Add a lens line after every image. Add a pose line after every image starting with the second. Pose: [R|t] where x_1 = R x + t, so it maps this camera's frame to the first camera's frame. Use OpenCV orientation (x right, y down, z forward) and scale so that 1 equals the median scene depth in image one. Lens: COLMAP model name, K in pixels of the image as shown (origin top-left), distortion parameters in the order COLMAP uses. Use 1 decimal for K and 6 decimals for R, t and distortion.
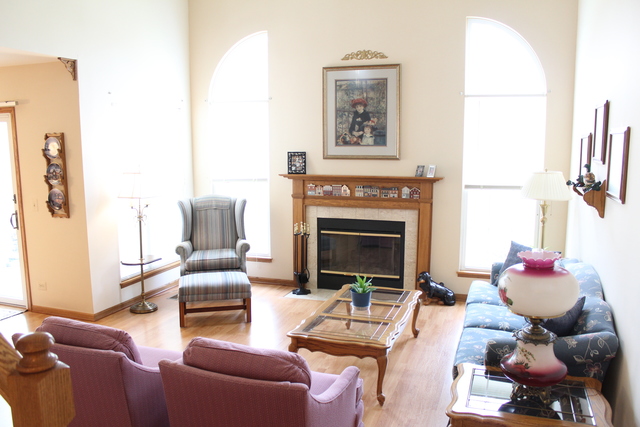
lens RADIAL K [[530.6, 0, 320.0], [0, 530.6, 213.5], [0, 0, 1]] dist [-0.177017, 0.154398]
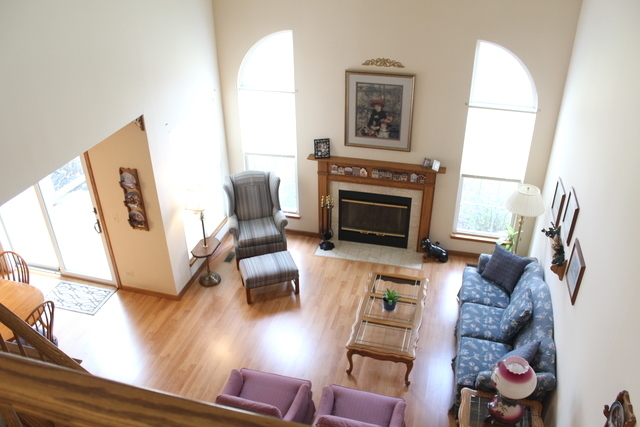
lens RADIAL K [[530.6, 0, 320.0], [0, 530.6, 213.5], [0, 0, 1]] dist [-0.177017, 0.154398]
pose [[0.997365, -0.042878, 0.058513, -0.128278], [0.017423, 0.924591, 0.380562, -0.426281], [-0.070419, -0.378540, 0.922902, -0.145720]]
